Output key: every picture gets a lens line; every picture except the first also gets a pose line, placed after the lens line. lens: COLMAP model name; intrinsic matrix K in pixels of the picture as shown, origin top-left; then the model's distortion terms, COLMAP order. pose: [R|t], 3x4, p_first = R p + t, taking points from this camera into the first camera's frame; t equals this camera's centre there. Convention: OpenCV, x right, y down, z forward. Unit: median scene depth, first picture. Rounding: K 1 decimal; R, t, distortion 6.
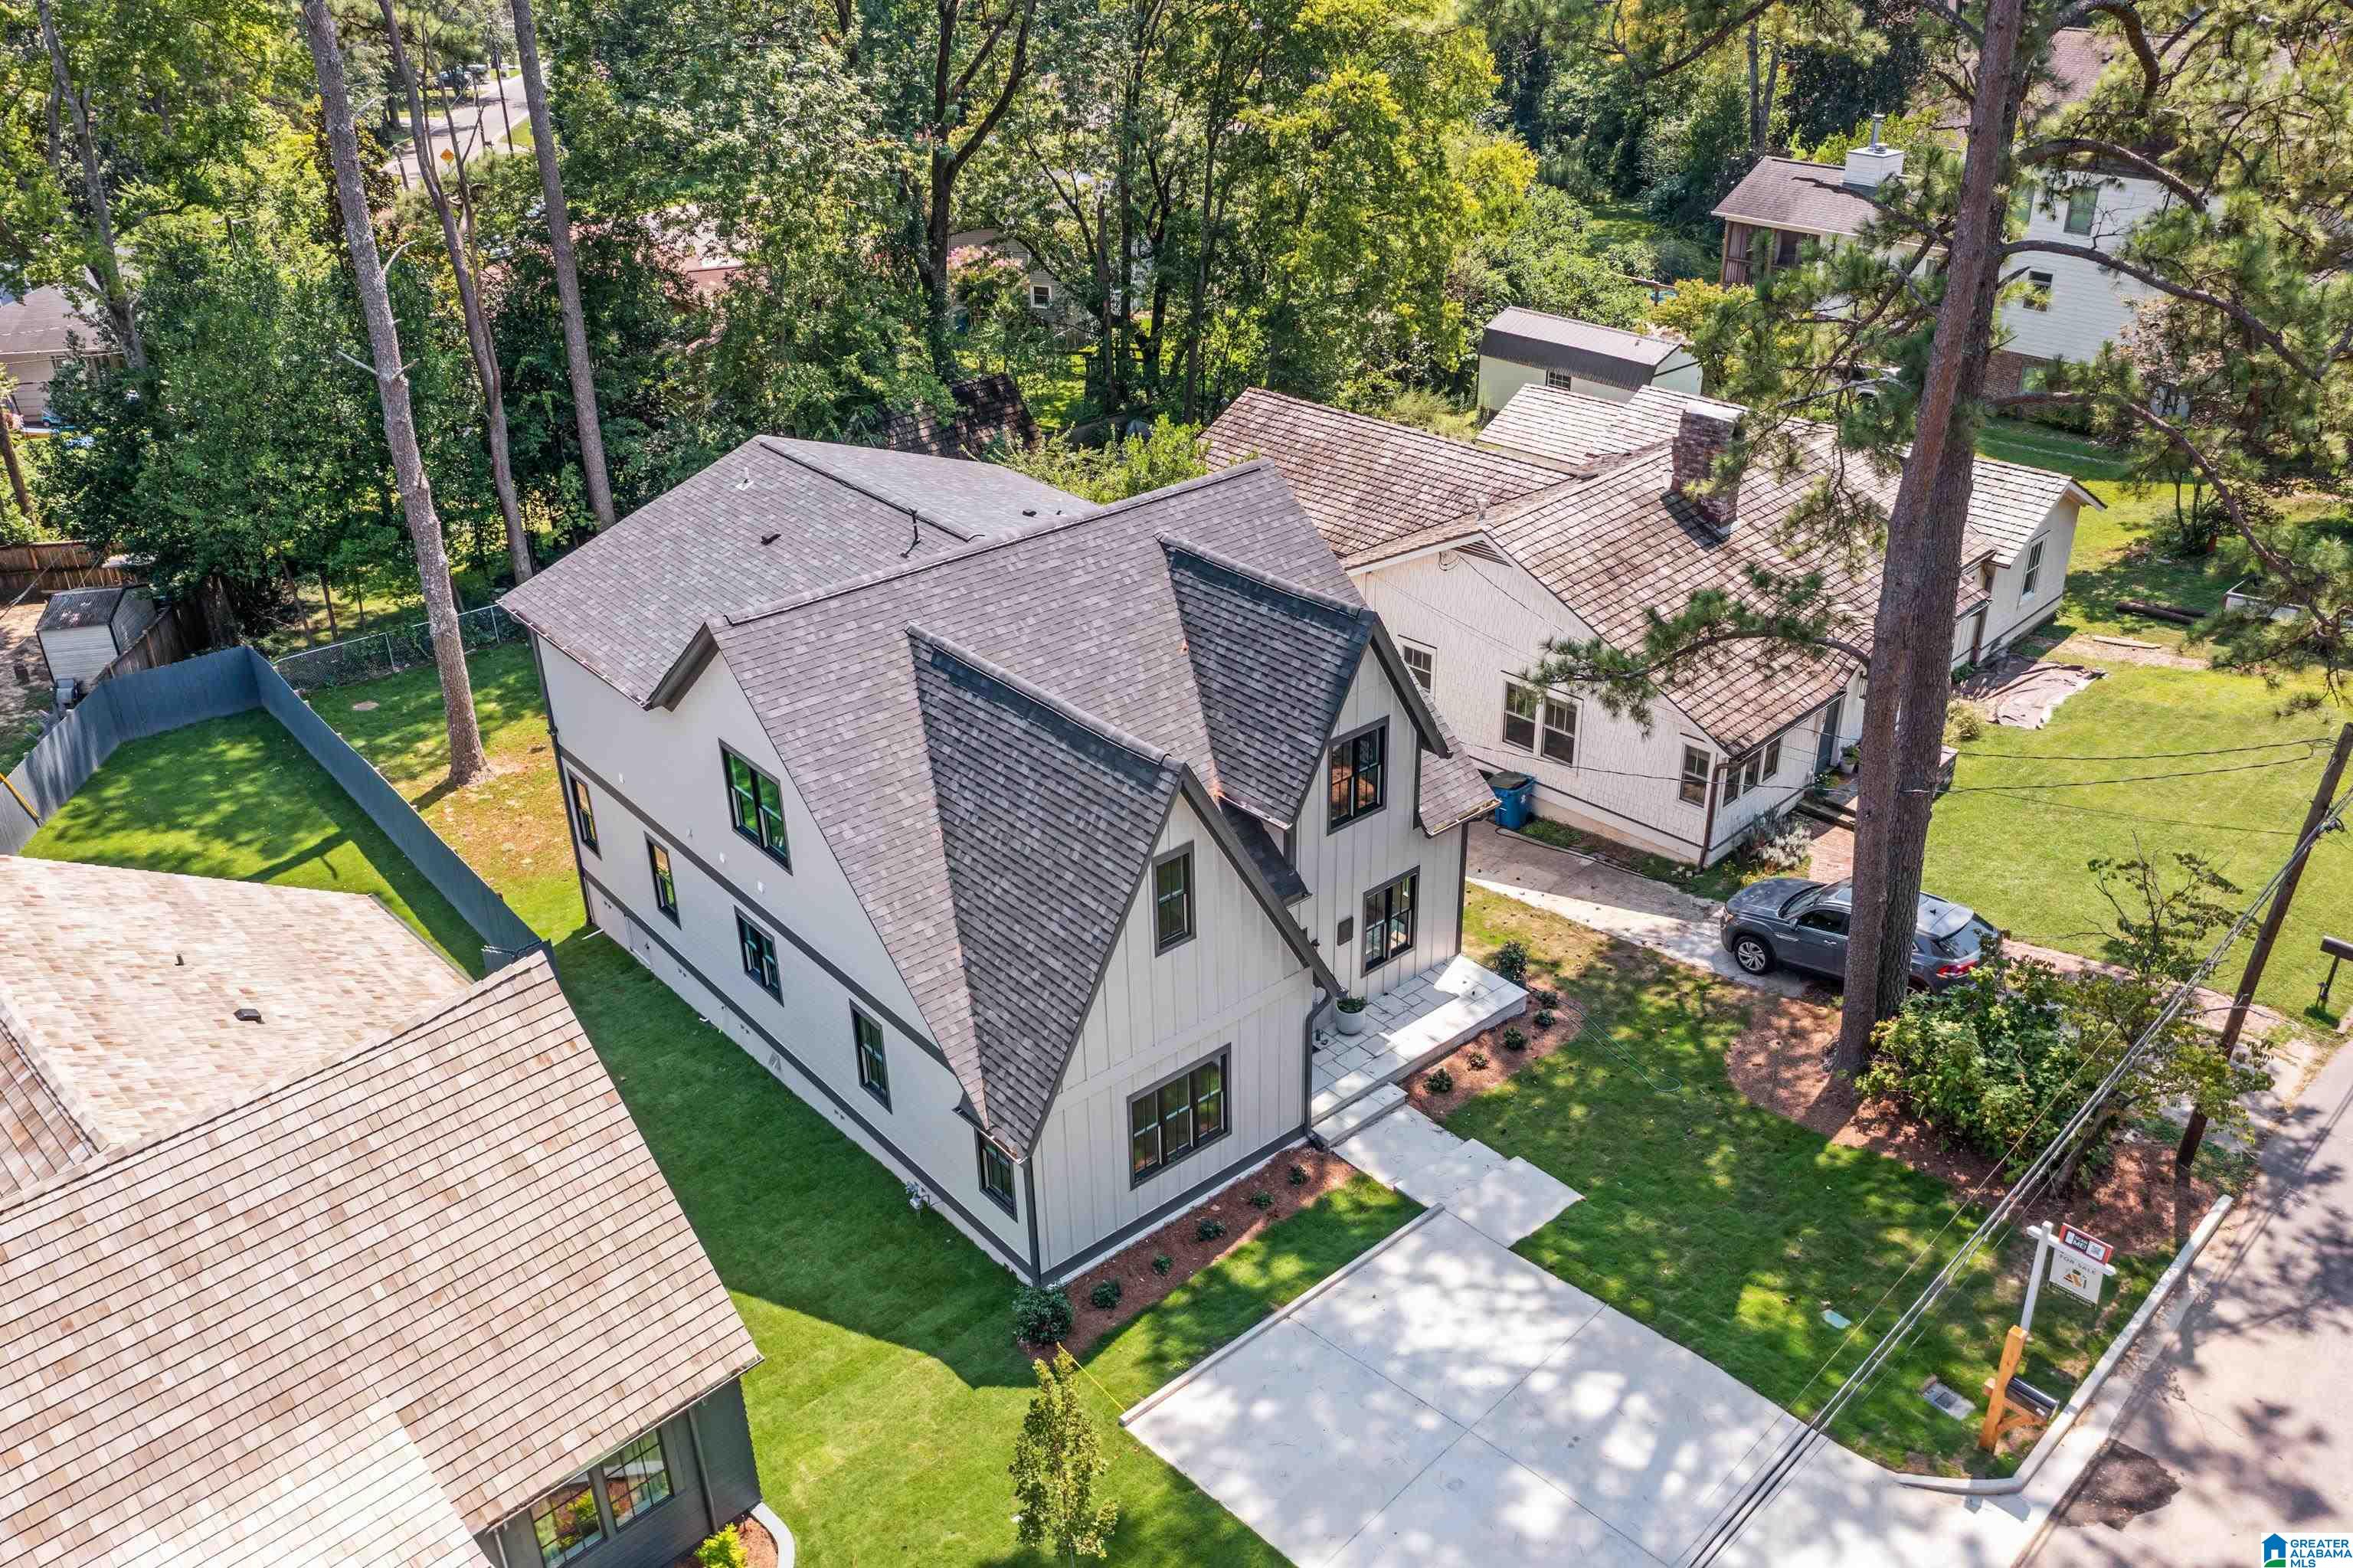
lens RADIAL K [[1701.5, 0, 1176.5], [0, 1701.5, 784.0], [0, 0, 1]] dist [-0.025184, 0.000090]
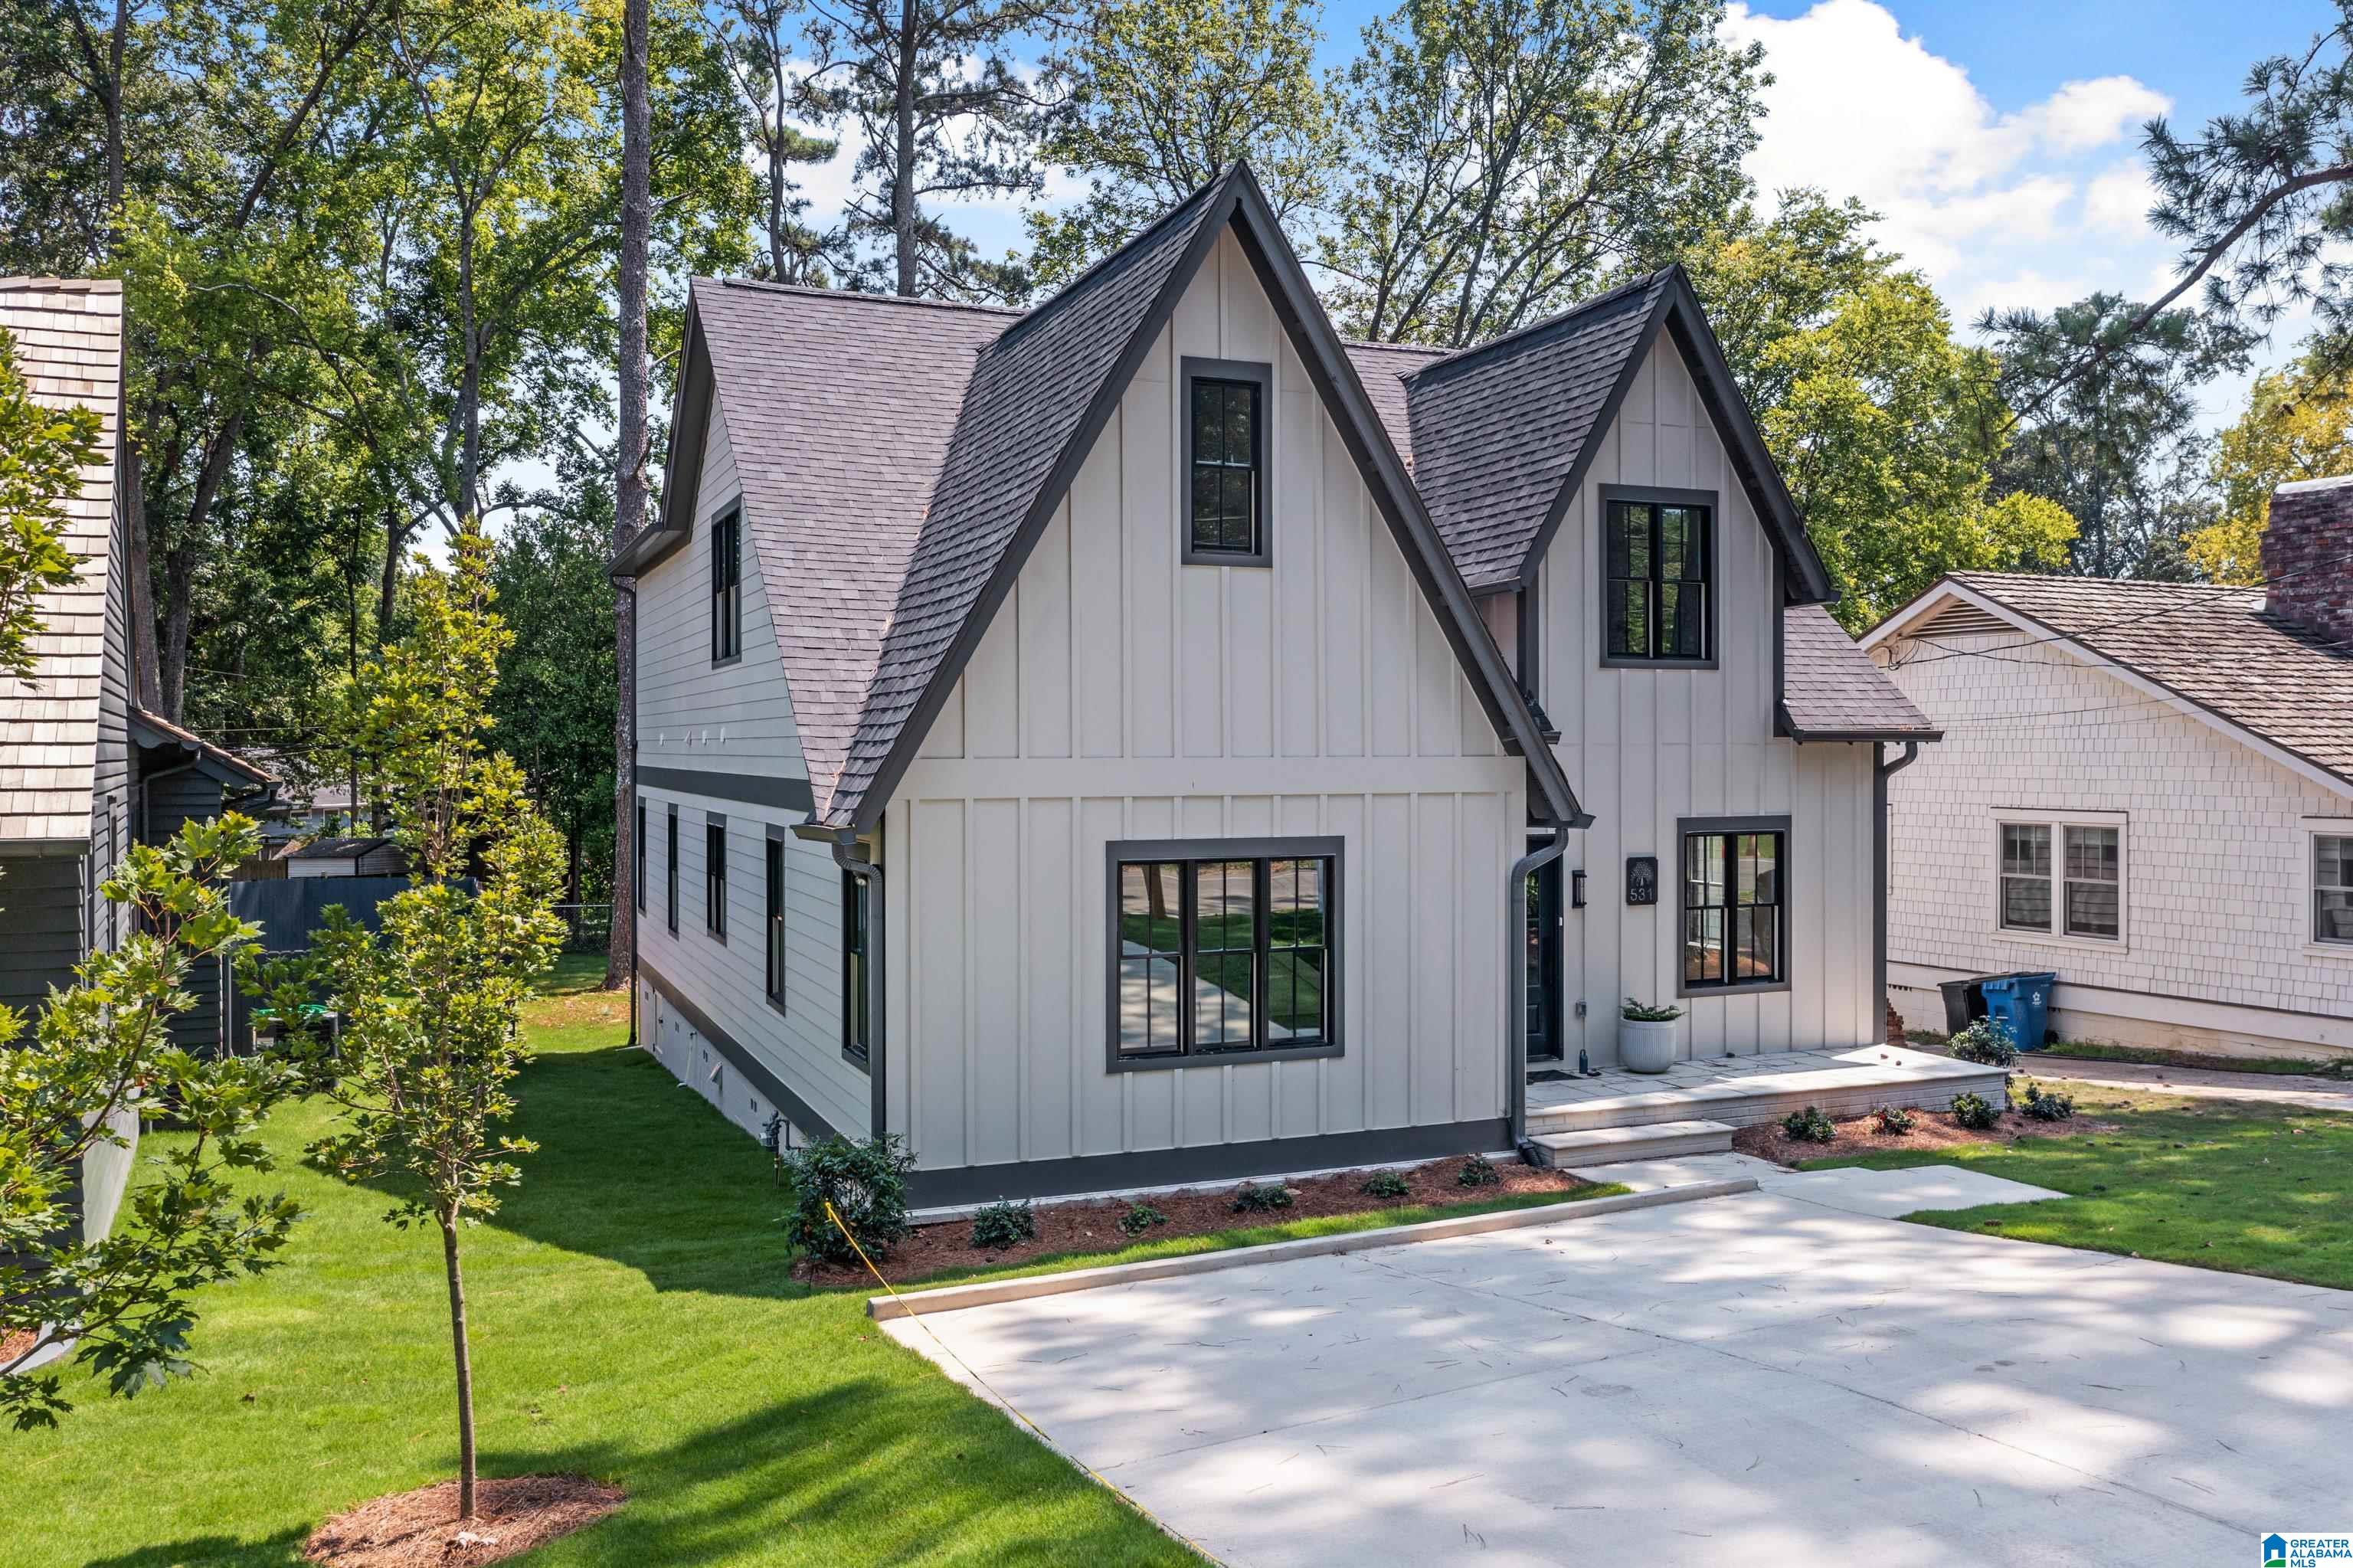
lens RADIAL K [[1804.7, 0, 1176.5], [0, 1804.7, 784.0], [0, 0, 1]] dist [-0.014144, -0.000405]
pose [[0.954821, 0.021543, -0.296400, 0.131764], [-0.149019, 0.897624, -0.414806, 0.337126], [0.257120, 0.440235, 0.860280, 0.442862]]
